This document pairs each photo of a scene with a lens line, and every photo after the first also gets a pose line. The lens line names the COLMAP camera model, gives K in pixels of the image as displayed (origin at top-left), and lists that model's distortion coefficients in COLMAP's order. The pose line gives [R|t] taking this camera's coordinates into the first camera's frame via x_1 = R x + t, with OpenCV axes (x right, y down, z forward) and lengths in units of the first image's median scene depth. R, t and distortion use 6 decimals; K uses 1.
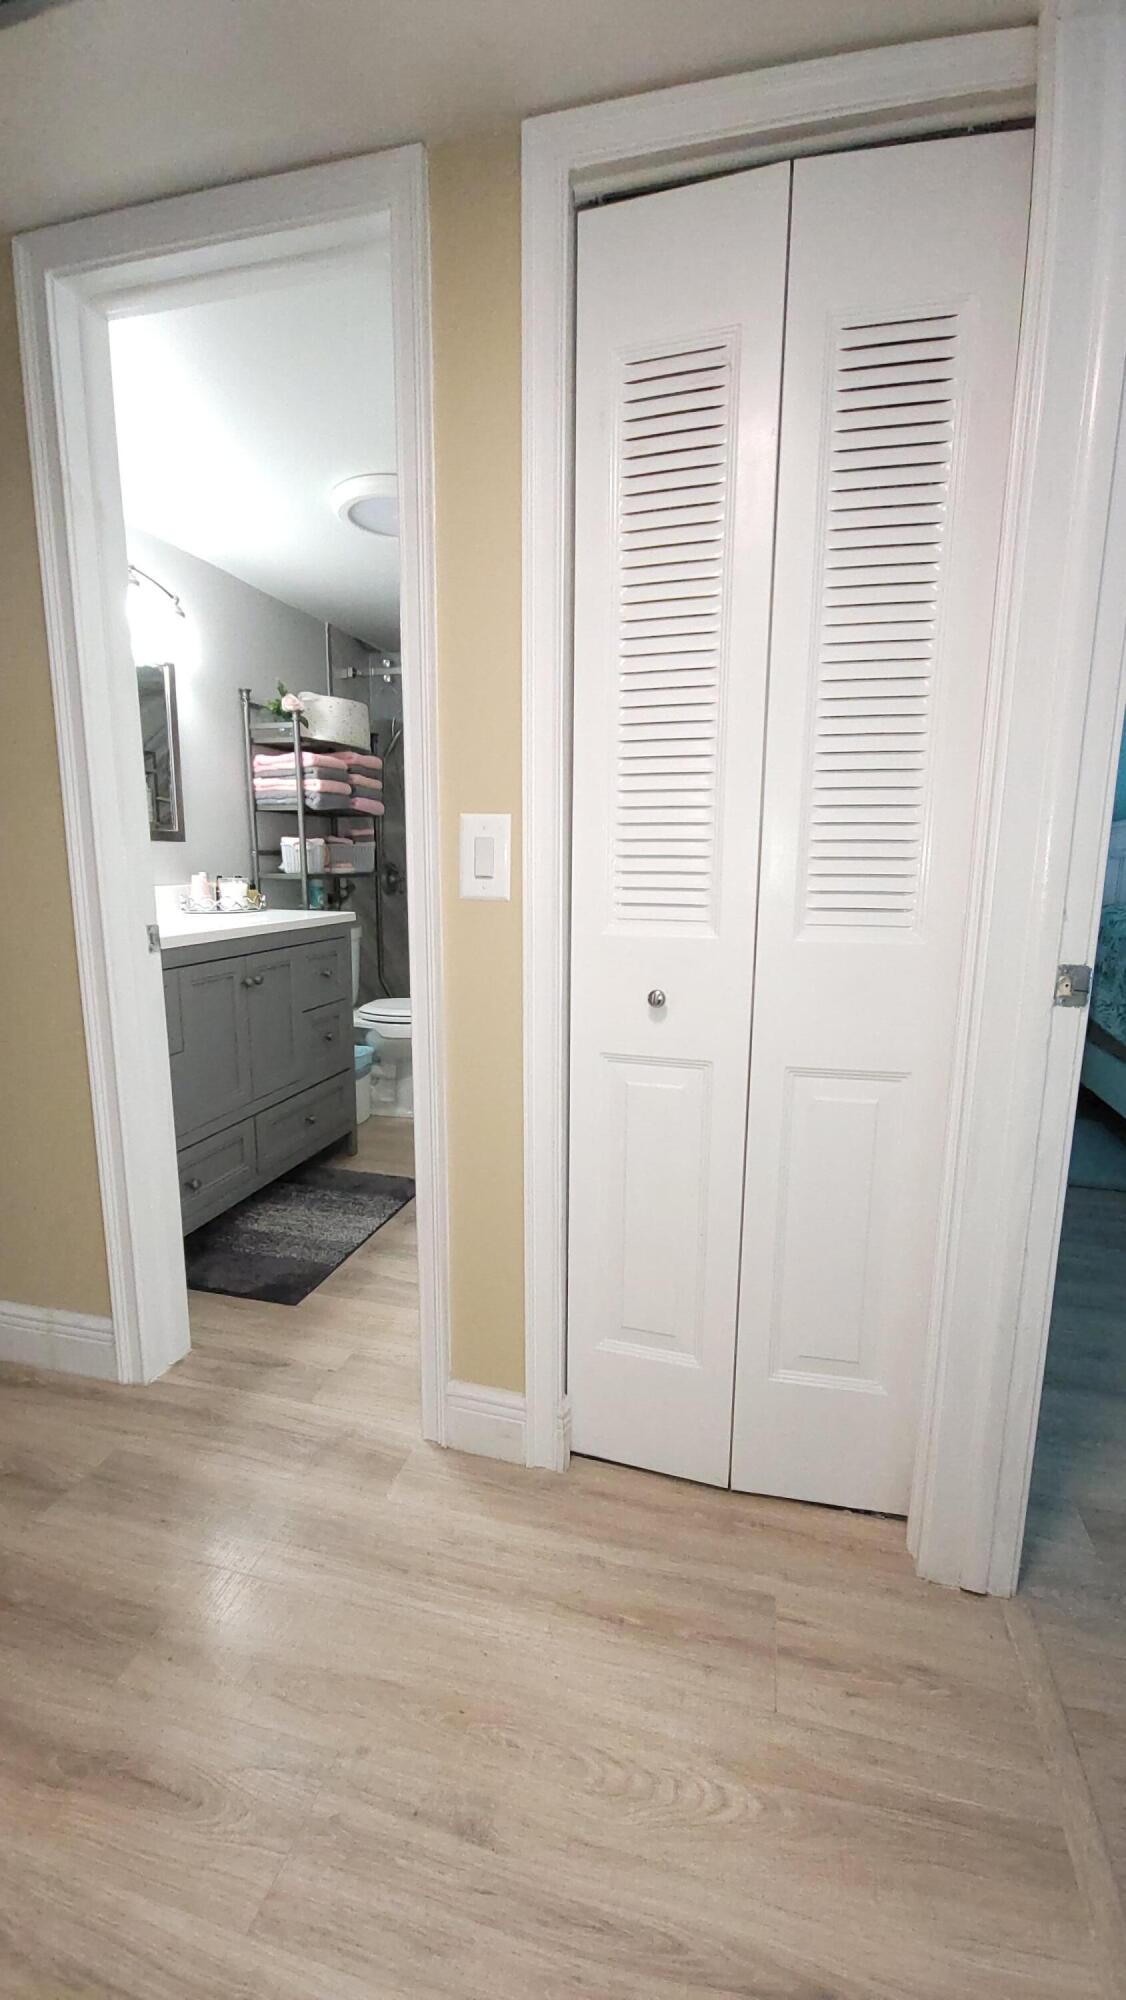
lens RADIAL K [[832.5, 0, 561.0], [0, 832.5, 1004.8], [0, 0, 1]] dist [-0.000001, -0.004017]
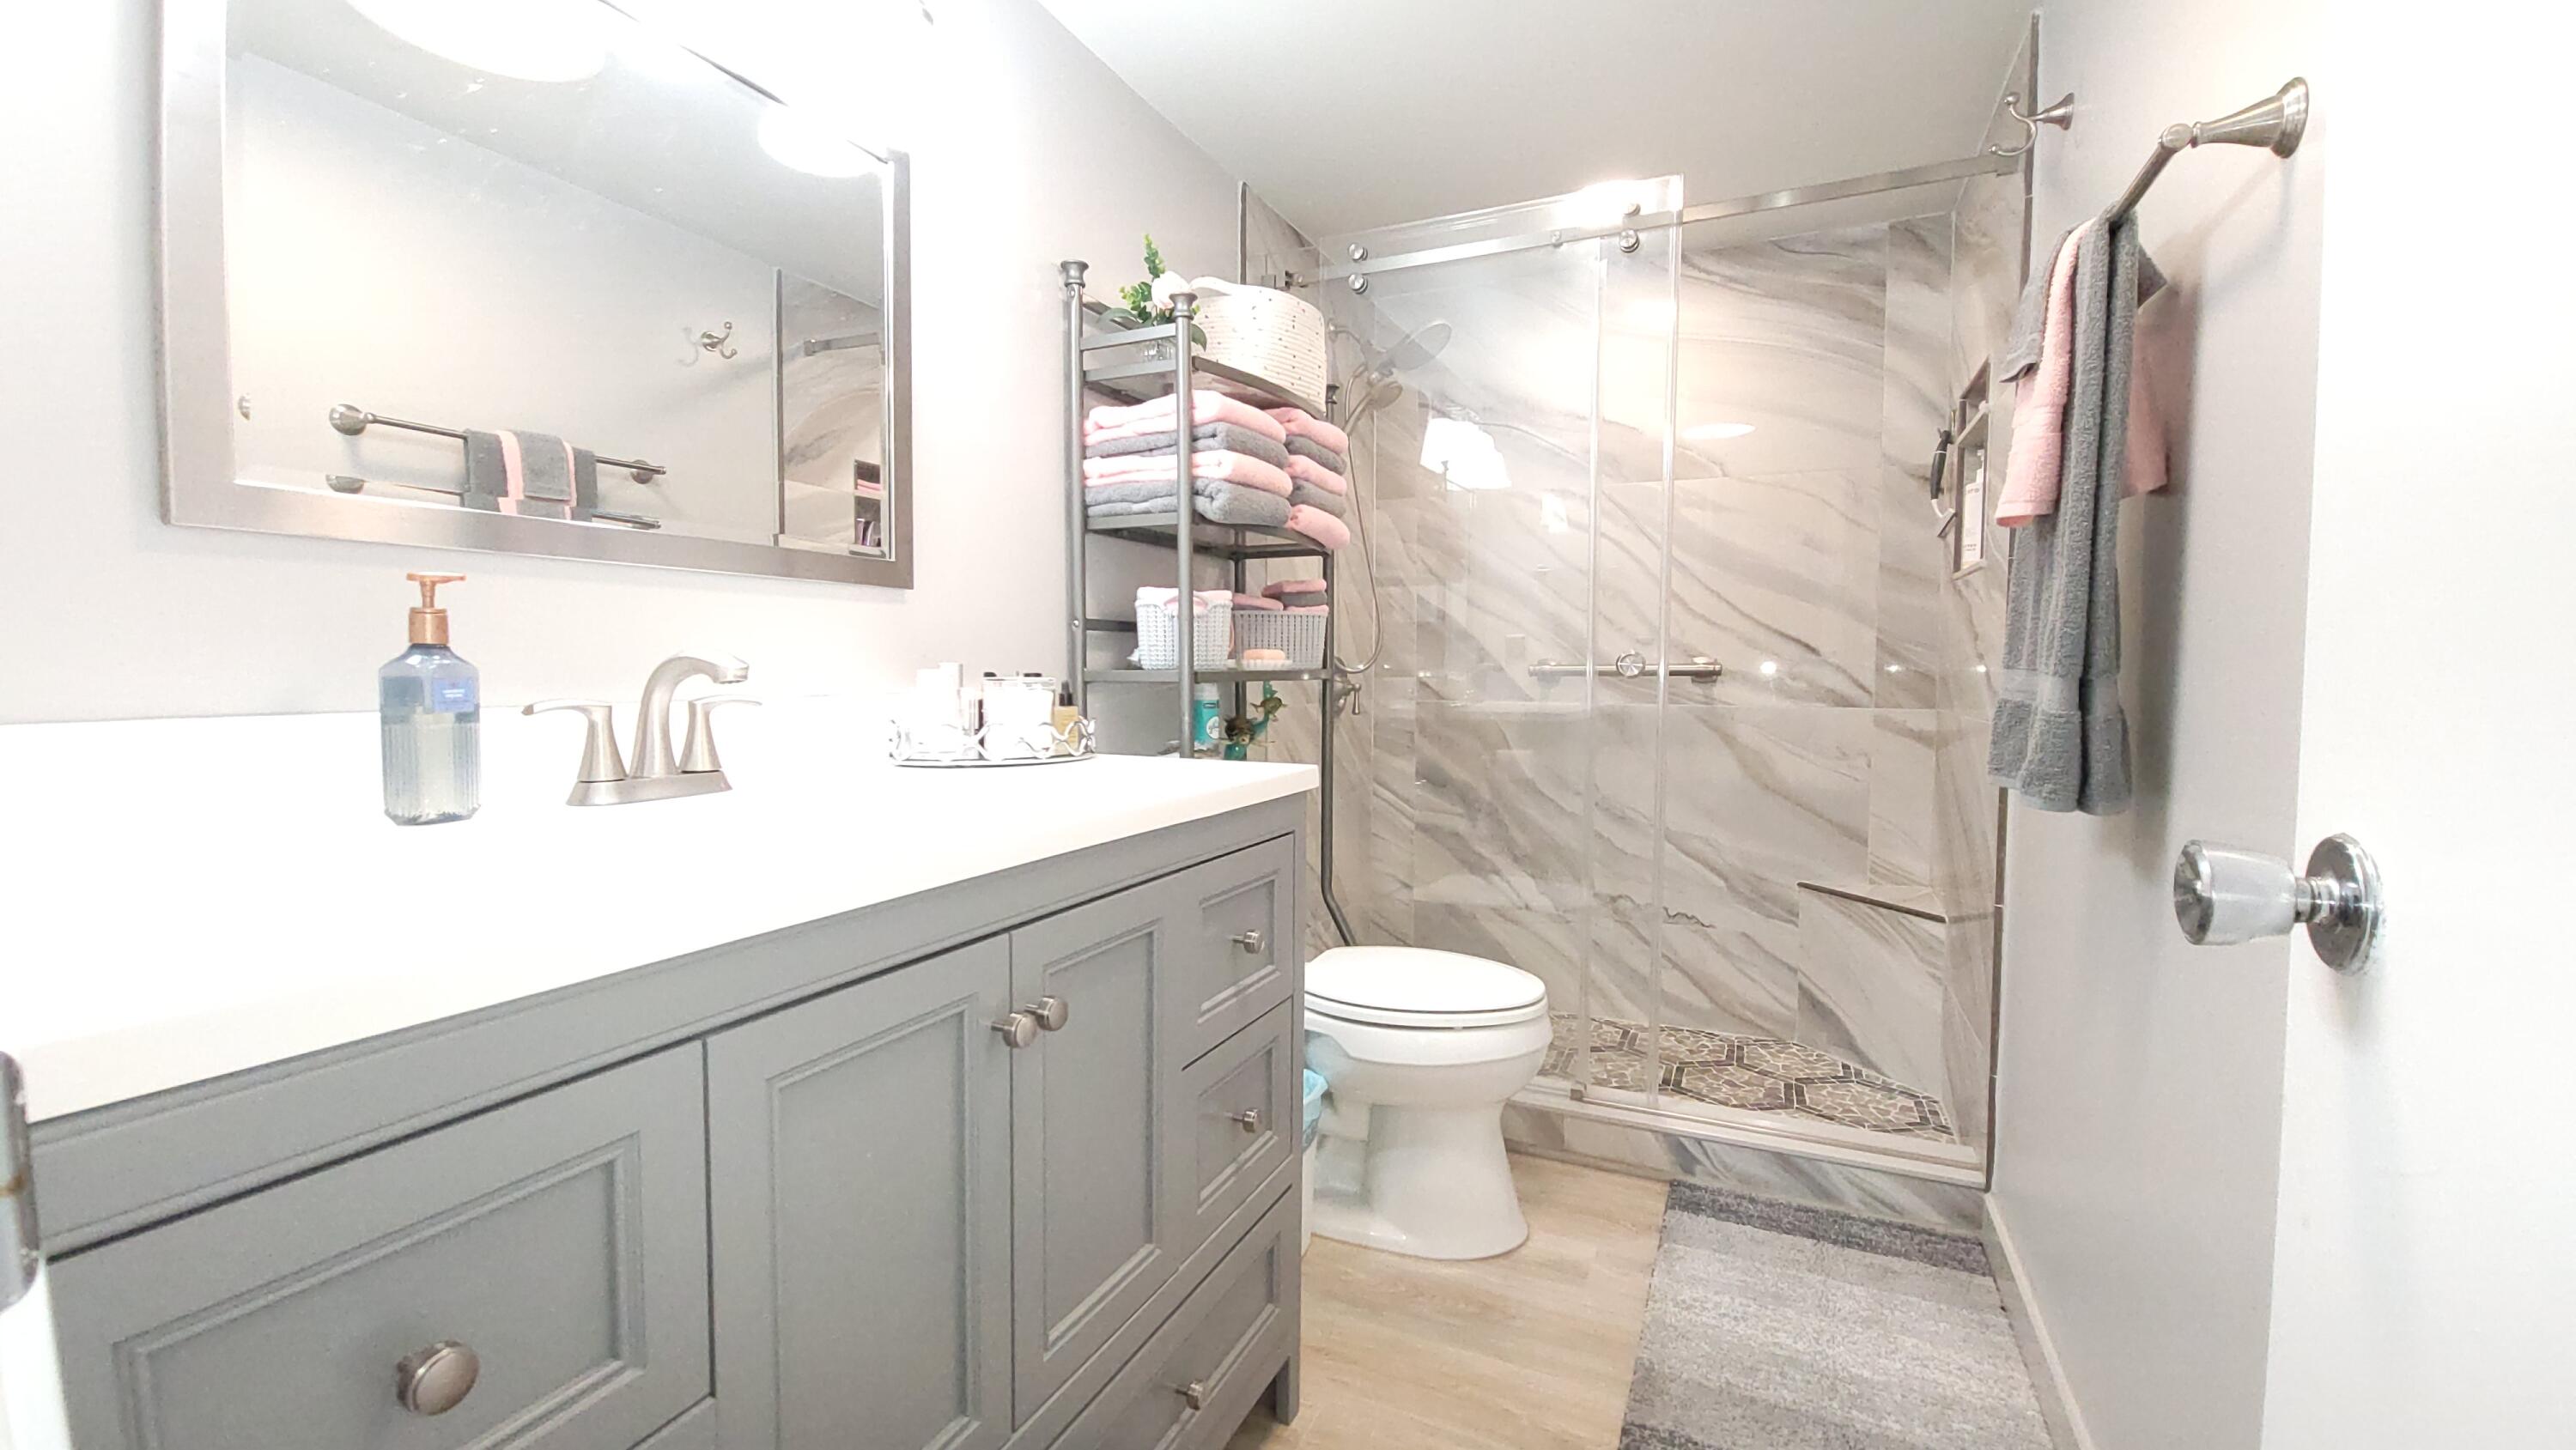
lens RADIAL K [[1072.2, 0, 1288.0], [0, 1072.2, 722.3], [0, 0, 1]] dist [-0.000001, -0.004017]
pose [[0.985717, 0.006666, -0.168276, -0.164750], [-0.027340, 0.992295, -0.120843, -0.065927], [0.166174, 0.123718, 0.978305, 0.475606]]
